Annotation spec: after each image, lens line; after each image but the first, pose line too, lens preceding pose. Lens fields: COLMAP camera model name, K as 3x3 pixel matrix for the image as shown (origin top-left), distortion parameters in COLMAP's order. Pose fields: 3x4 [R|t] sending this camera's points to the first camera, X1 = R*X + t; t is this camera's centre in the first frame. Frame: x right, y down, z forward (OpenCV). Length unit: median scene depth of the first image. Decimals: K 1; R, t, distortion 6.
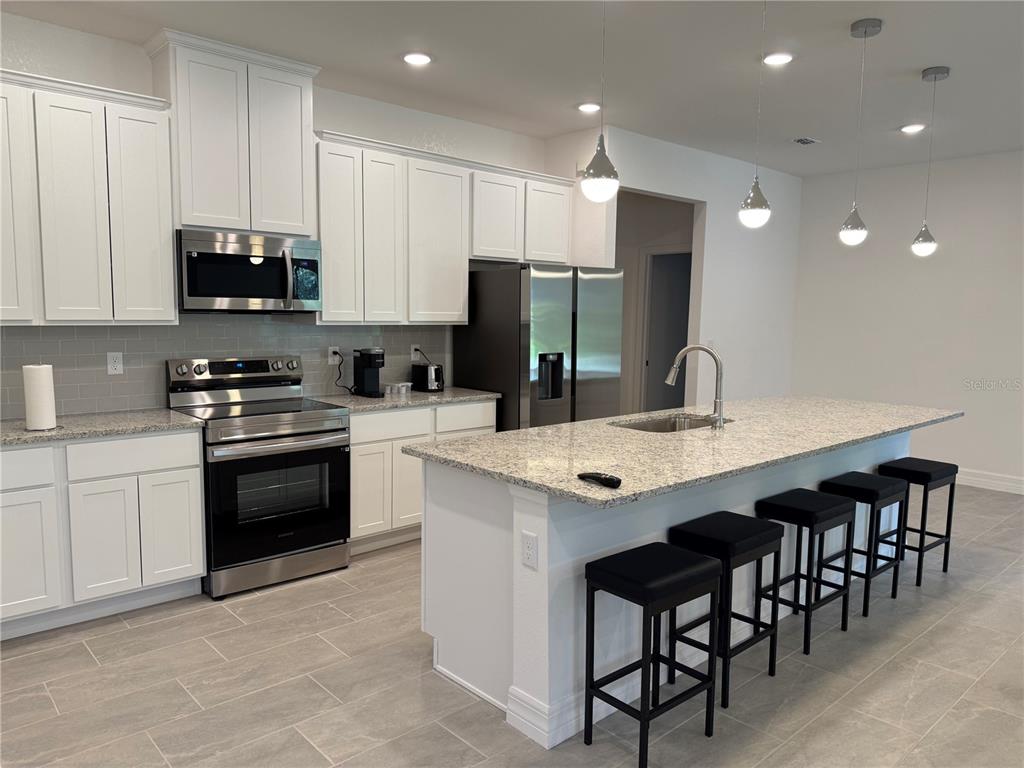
lens RADIAL K [[722.2, 0, 511.8], [0, 722.2, 387.8], [0, 0, 1]] dist [-0.003368, -0.001385]
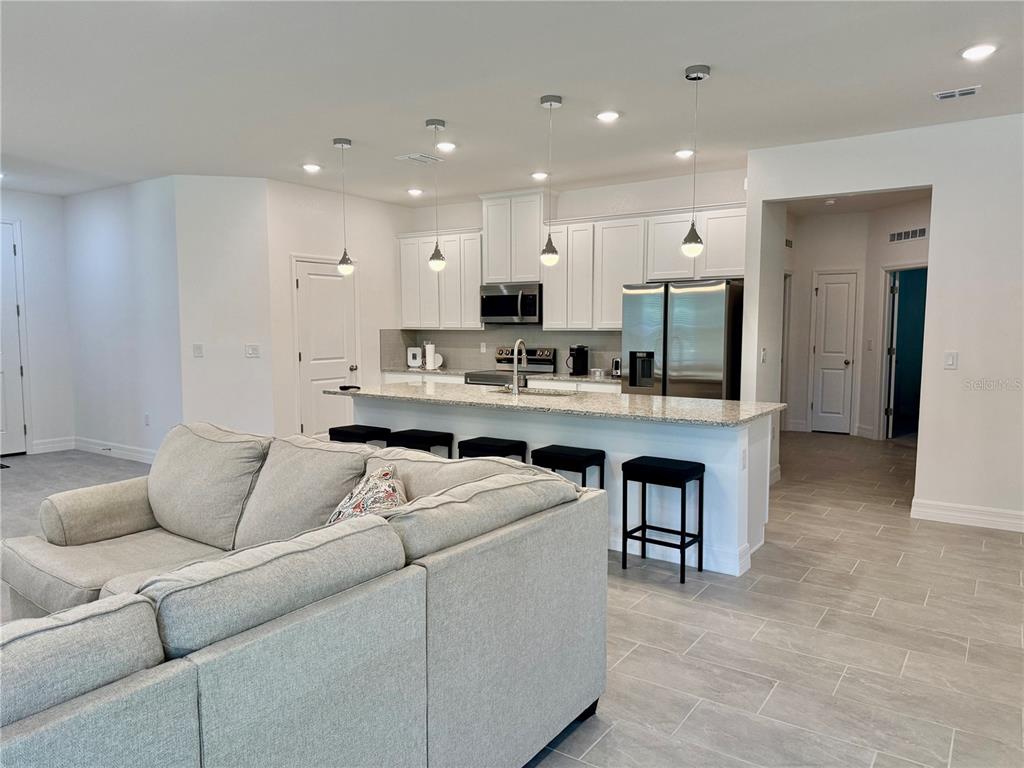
lens RADIAL K [[722.2, 0, 512.0], [0, 722.2, 384.6], [0, 0, 1]] dist [-0.003368, -0.001385]
pose [[0.232676, 0.072741, -0.969830, 1.419484], [-0.084242, 0.994958, 0.054415, -0.043484], [0.968899, 0.069039, 0.237631, 0.505357]]
